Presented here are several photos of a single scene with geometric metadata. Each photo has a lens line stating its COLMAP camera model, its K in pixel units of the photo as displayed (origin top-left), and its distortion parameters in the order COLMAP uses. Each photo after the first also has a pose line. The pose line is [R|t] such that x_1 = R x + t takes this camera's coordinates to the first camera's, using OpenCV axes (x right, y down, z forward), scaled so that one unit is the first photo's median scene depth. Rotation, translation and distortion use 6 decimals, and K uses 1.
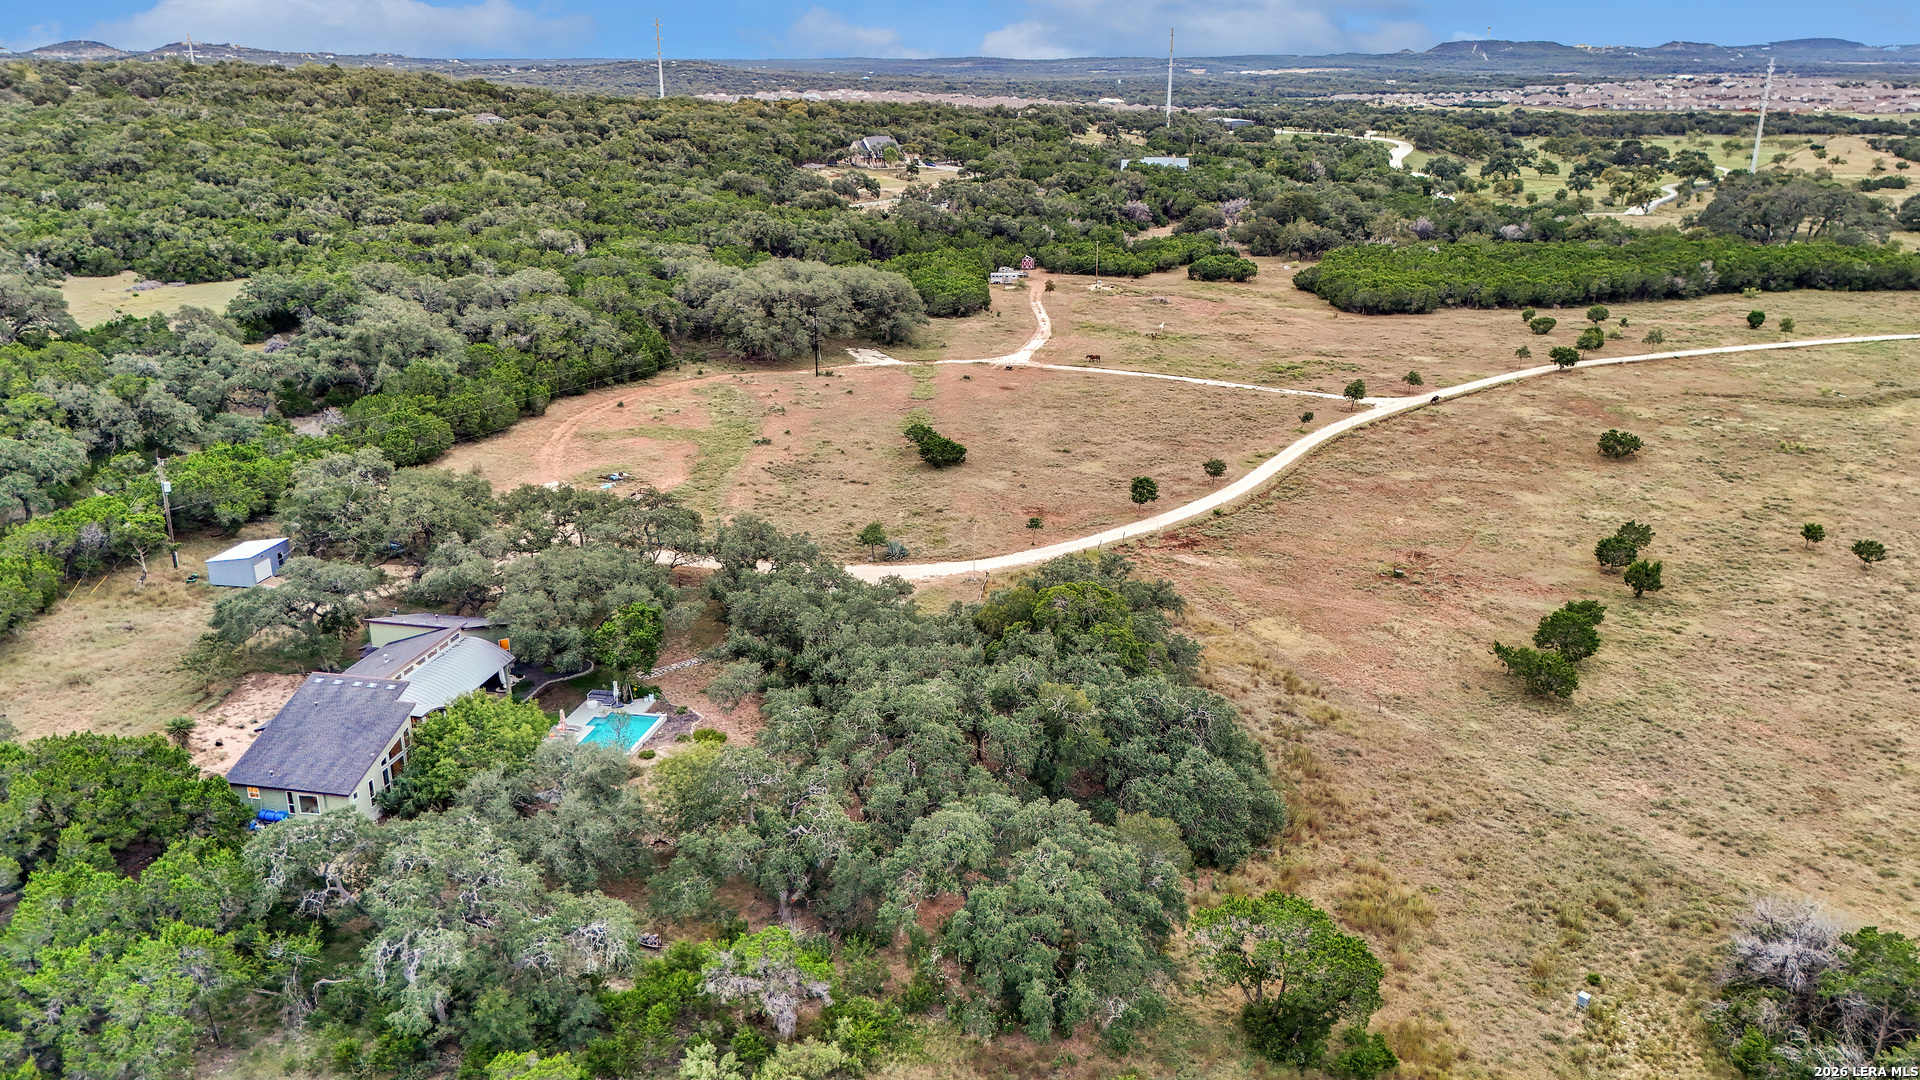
lens RADIAL K [[1405.3, 0, 960.0], [0, 1405.3, 540.0], [0, 0, 1]] dist [0.098715, -0.100540]
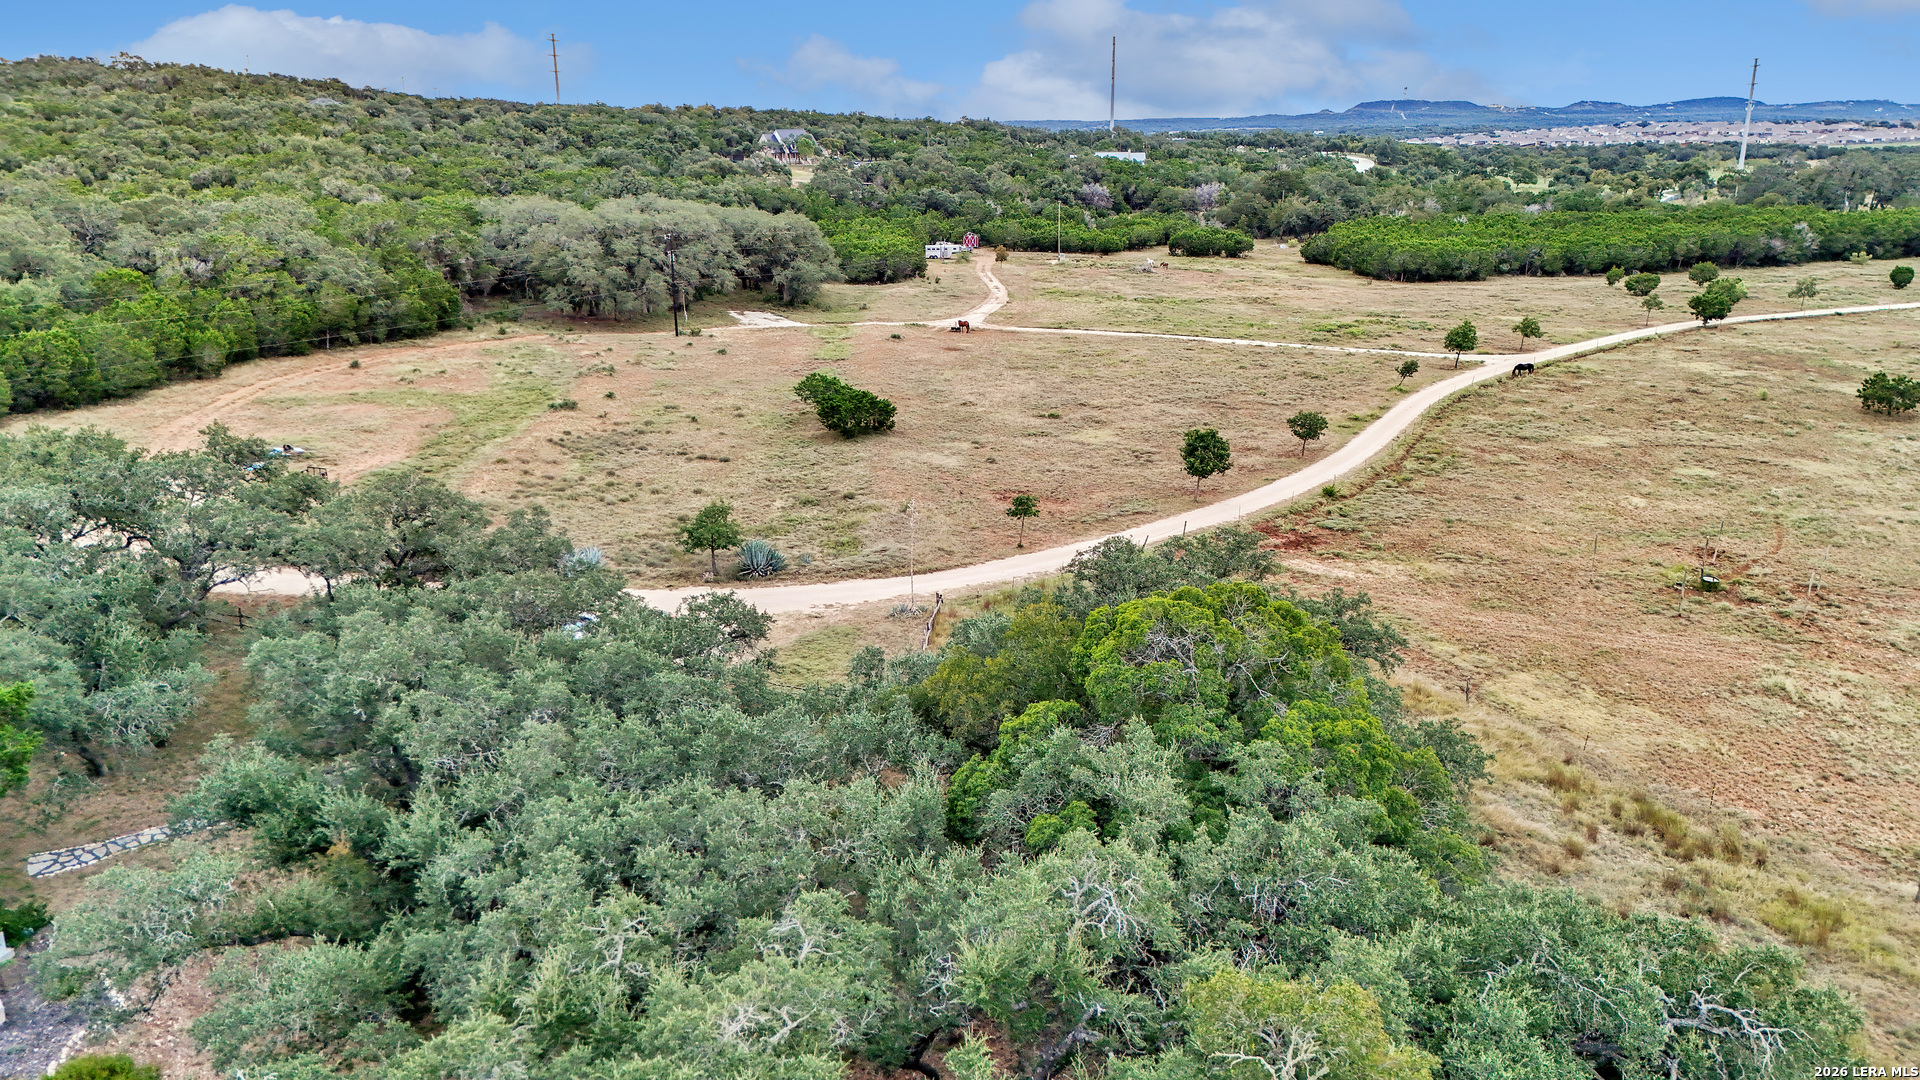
lens RADIAL K [[1398.2, 0, 955.8], [0, 1398.2, 552.2], [0, 0, 1]] dist [0.077324, -0.076149]
pose [[0.998910, -0.020190, 0.042090, 0.003777], [0.021677, 0.999146, -0.035178, 0.018254], [-0.041344, 0.036052, 0.998494, 0.361780]]
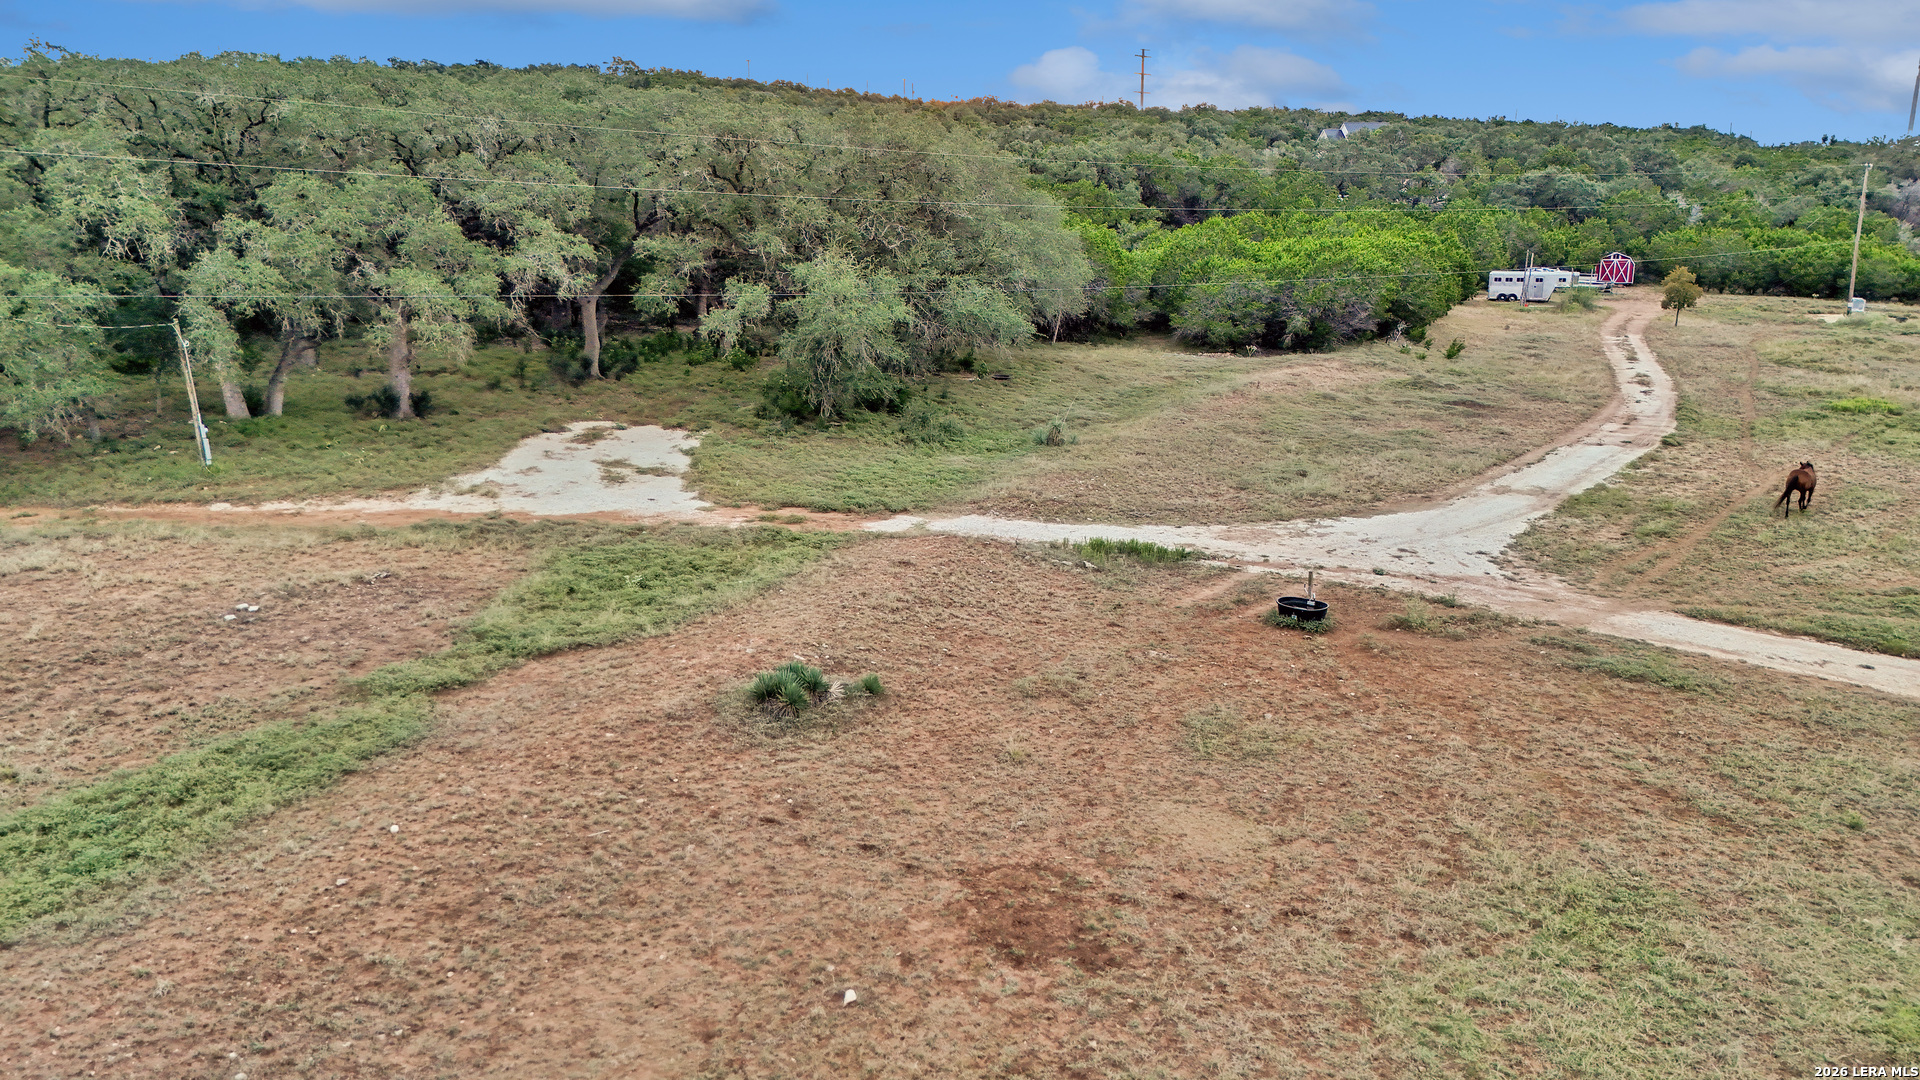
lens RADIAL K [[1405.3, 0, 960.0], [0, 1405.3, 540.0], [0, 0, 1]] dist [0.098715, -0.100540]
pose [[0.921165, 0.086809, -0.379366, 0.067157], [-0.118957, 0.990956, -0.062091, -0.142007], [0.370545, 0.102324, 0.923161, 1.046203]]
